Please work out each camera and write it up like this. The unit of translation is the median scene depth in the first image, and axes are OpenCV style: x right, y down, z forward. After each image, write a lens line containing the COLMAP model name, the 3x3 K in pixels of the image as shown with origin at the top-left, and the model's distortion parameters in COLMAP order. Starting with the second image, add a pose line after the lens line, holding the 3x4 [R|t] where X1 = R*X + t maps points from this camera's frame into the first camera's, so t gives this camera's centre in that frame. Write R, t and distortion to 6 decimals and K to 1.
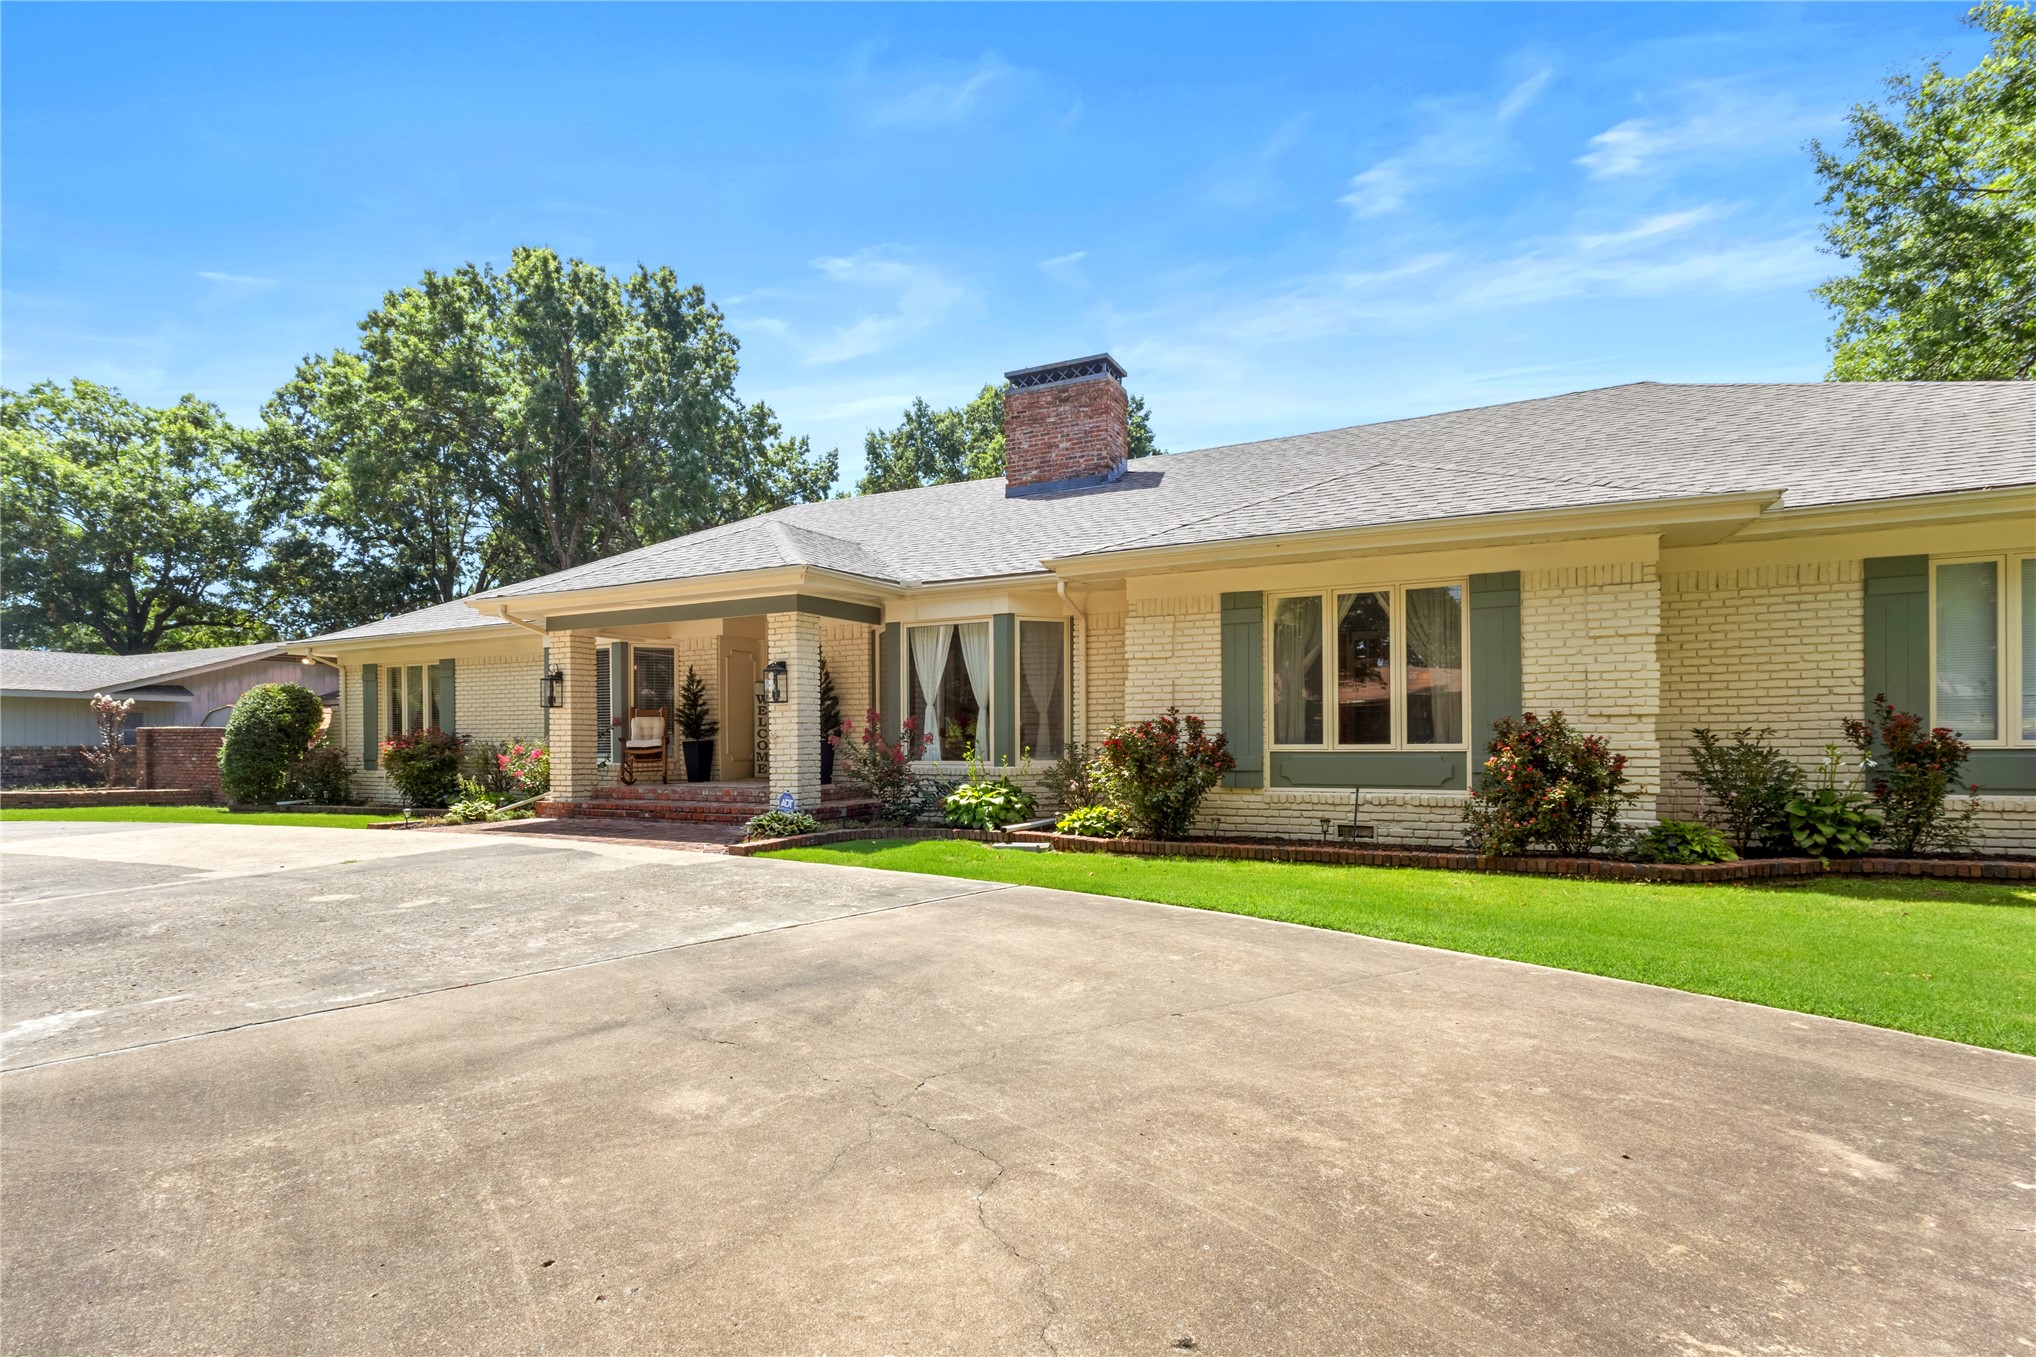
lens RADIAL K [[956.1, 0, 1004.2], [0, 956.1, 754.0], [0, 0, 1]] dist [0.005970, 0.000520]
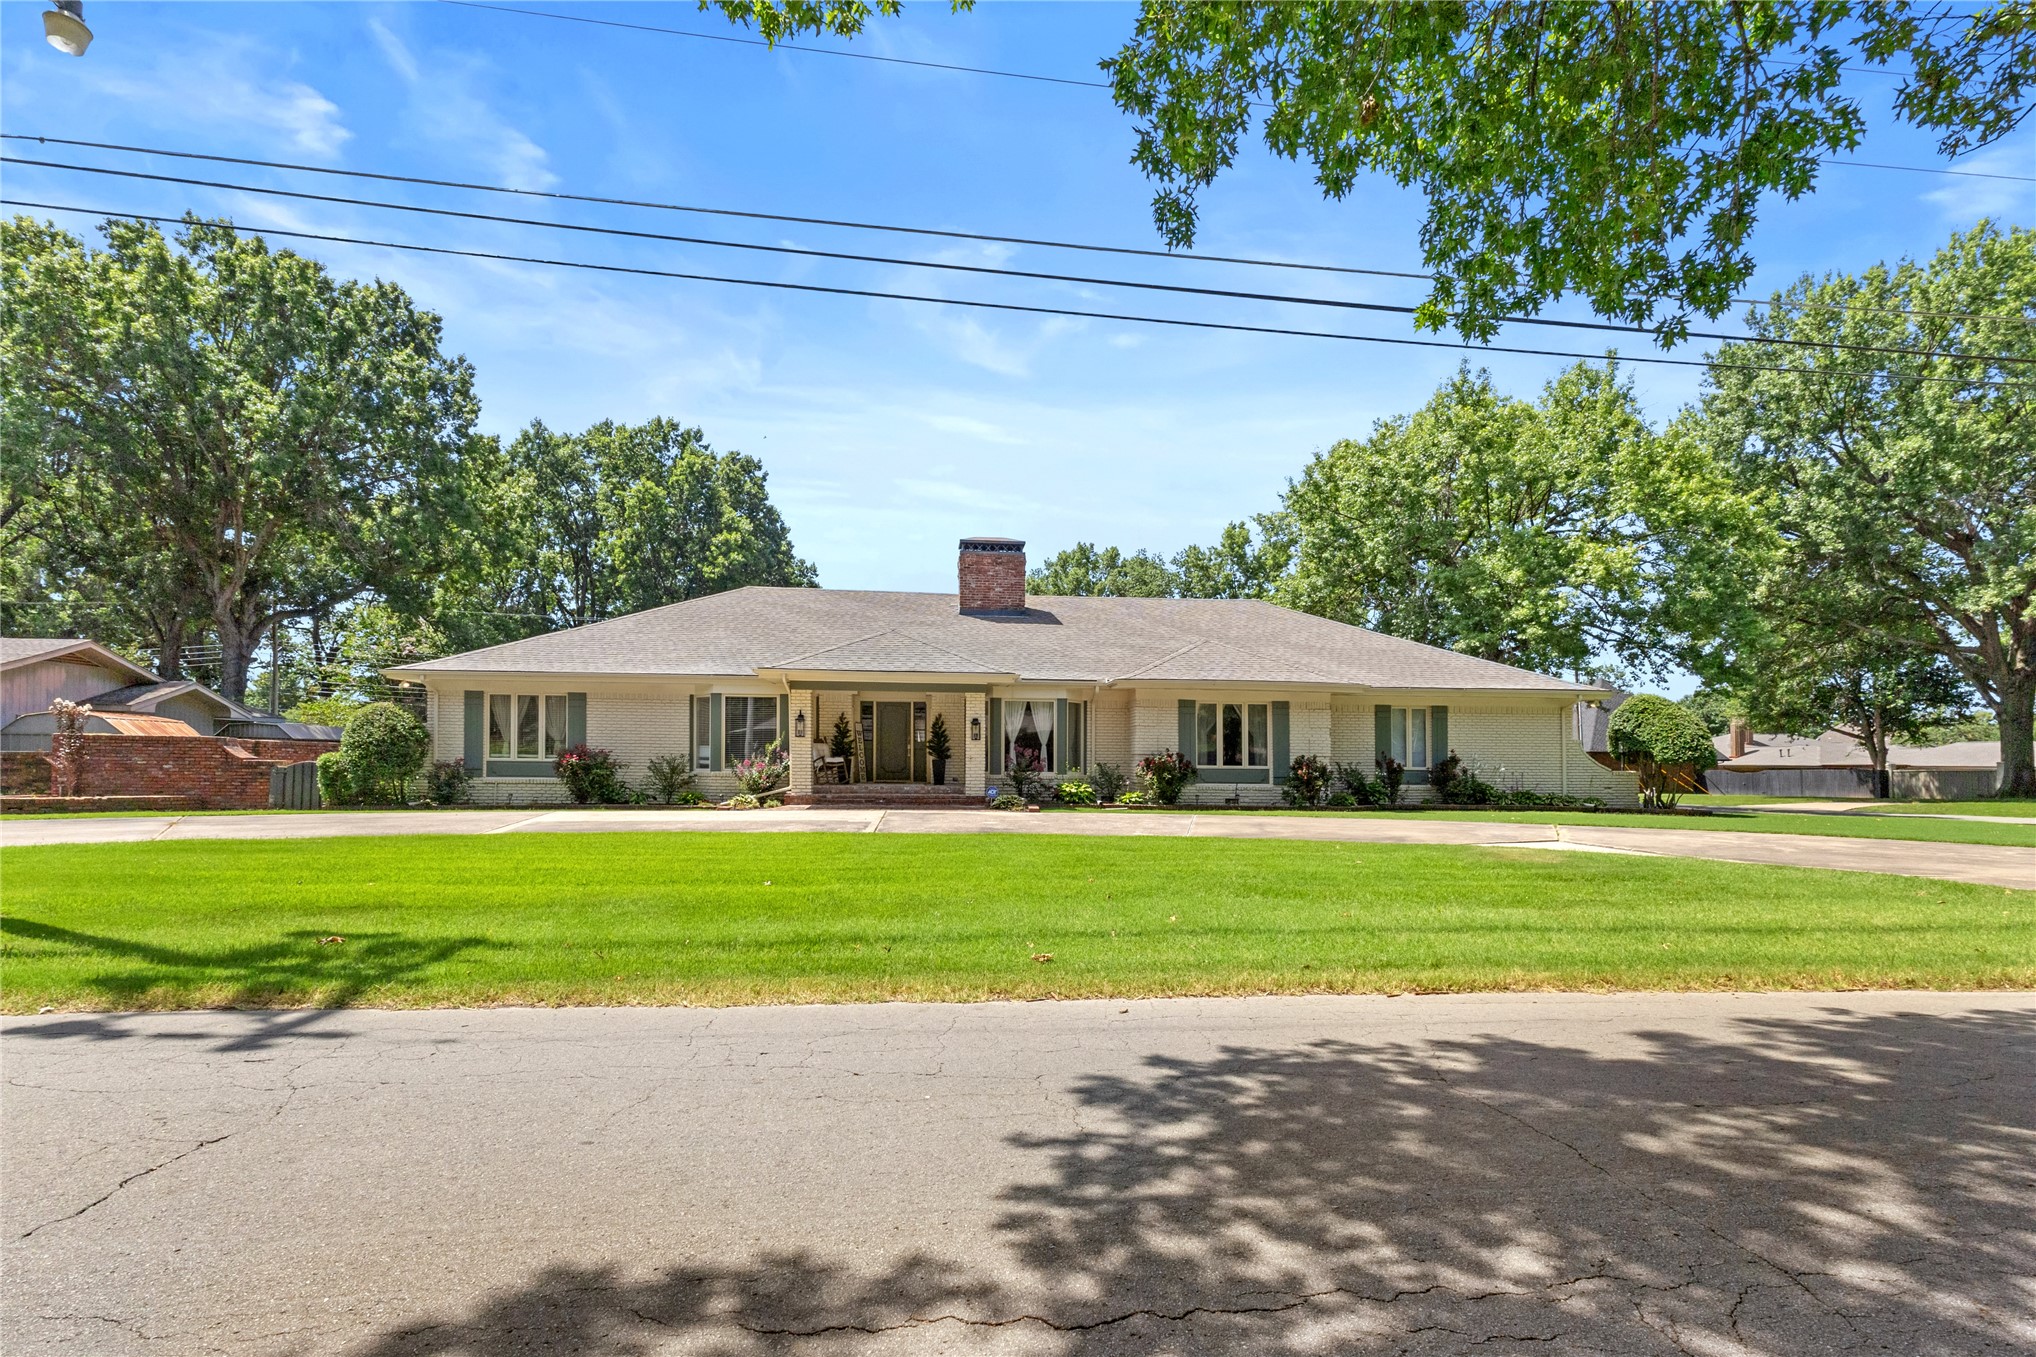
lens RADIAL K [[956.1, 0, 1014.0], [0, 956.1, 689.0], [0, 0, 1]] dist [0.005970, 0.000520]
pose [[0.845595, 0.053725, 0.531114, -0.498644], [-0.005883, 0.995800, -0.091365, 0.007669], [-0.533792, 0.074133, 0.842360, -0.275407]]
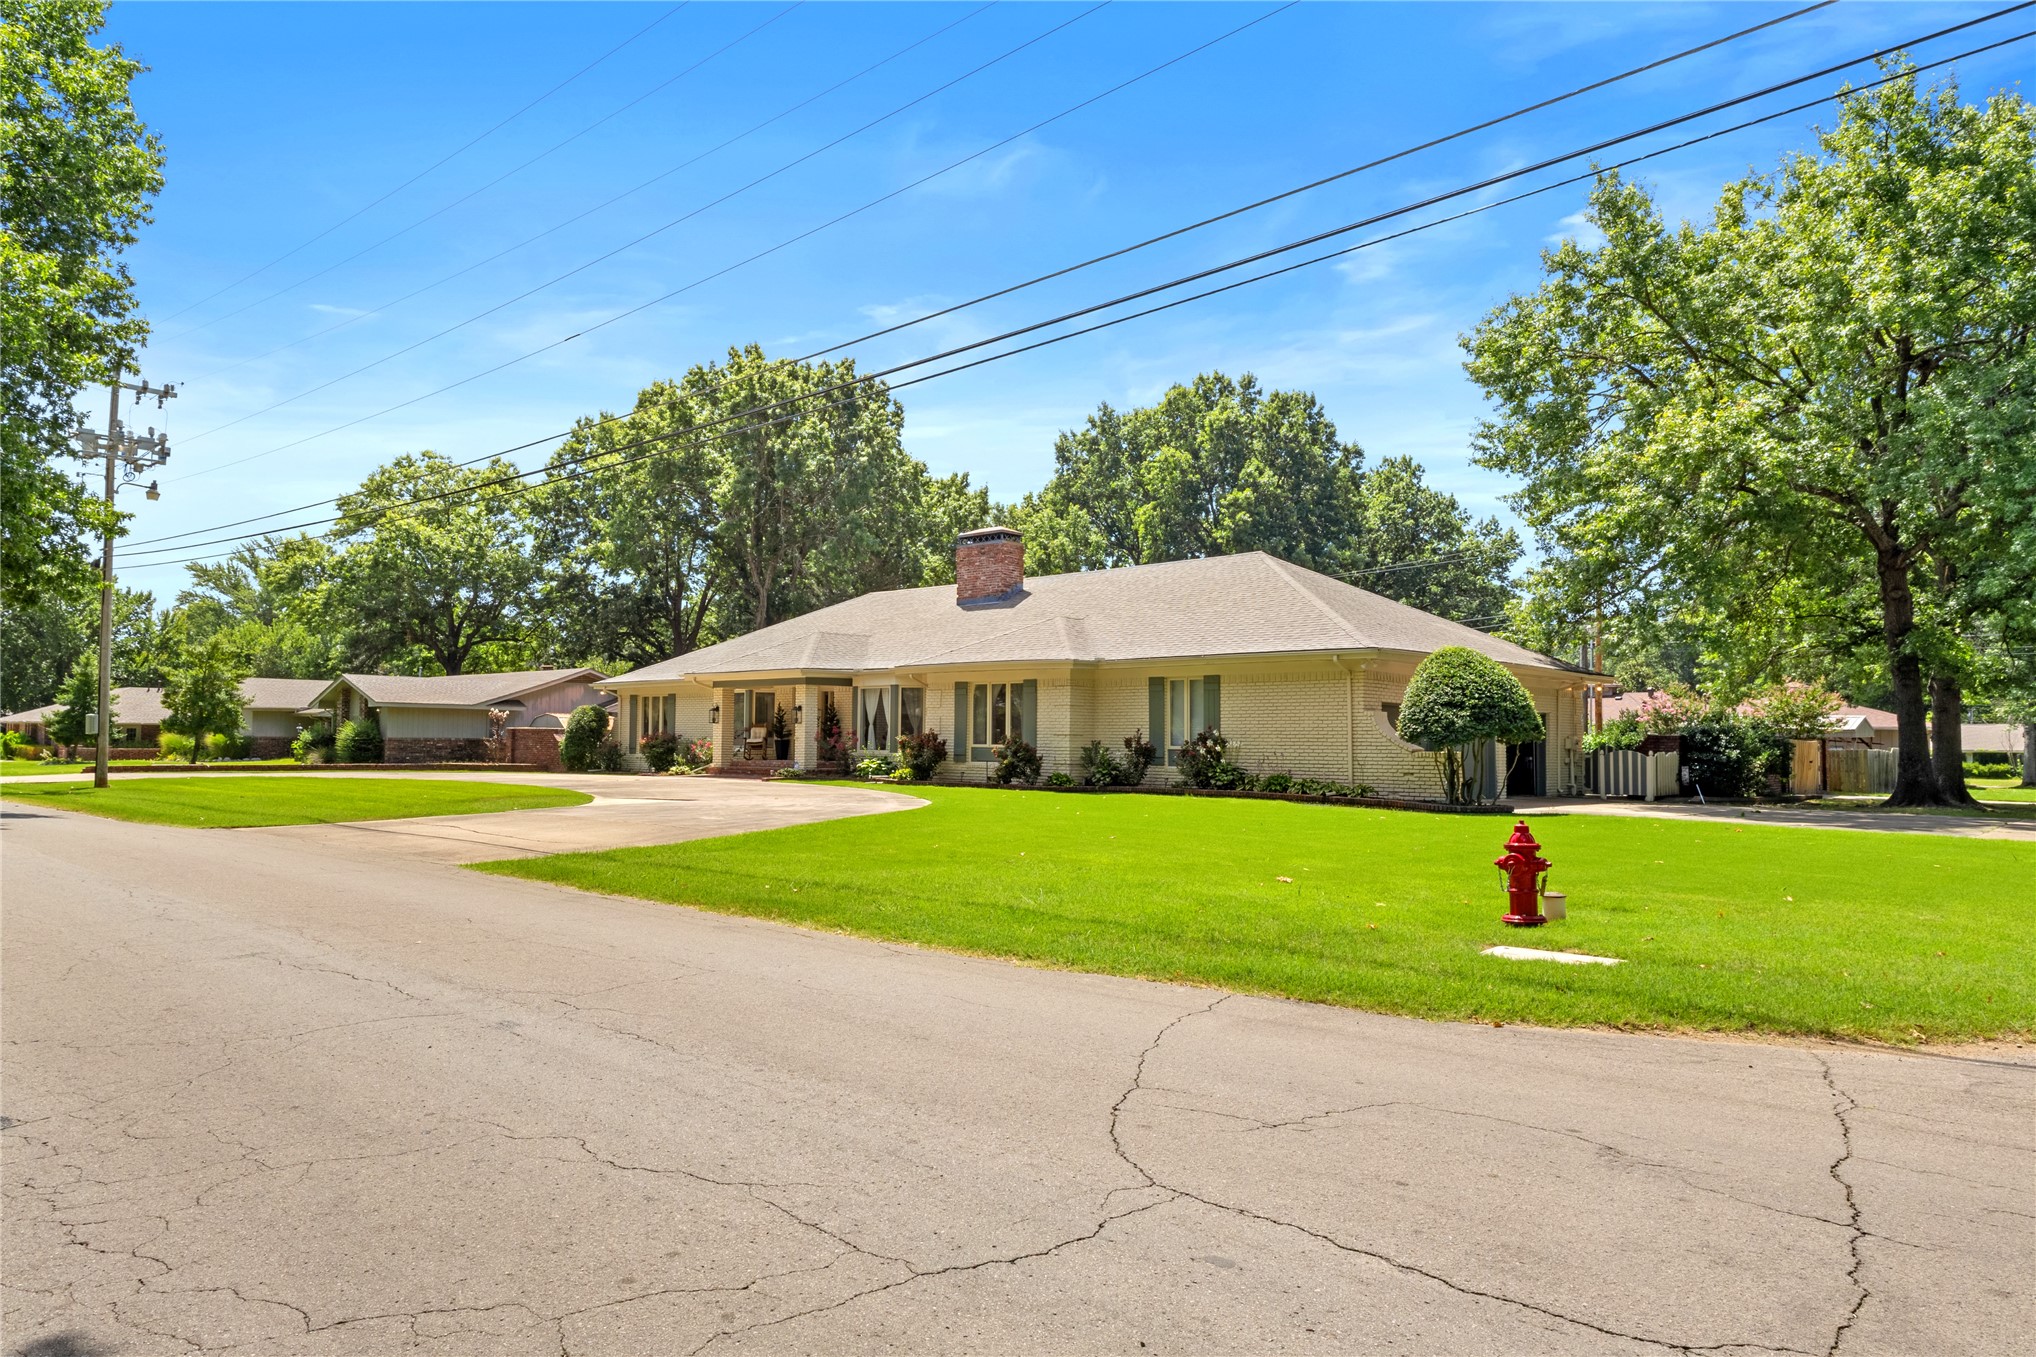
lens RADIAL K [[1328.9, 0, 1013.6], [0, 1328.9, 687.4], [0, 0, 1]] dist [0.061989, 0.000335]
pose [[0.961776, 0.005724, -0.273777, 0.483369], [-0.022106, 0.998141, -0.056789, 0.013280], [0.272943, 0.060671, 0.960115, -0.825259]]
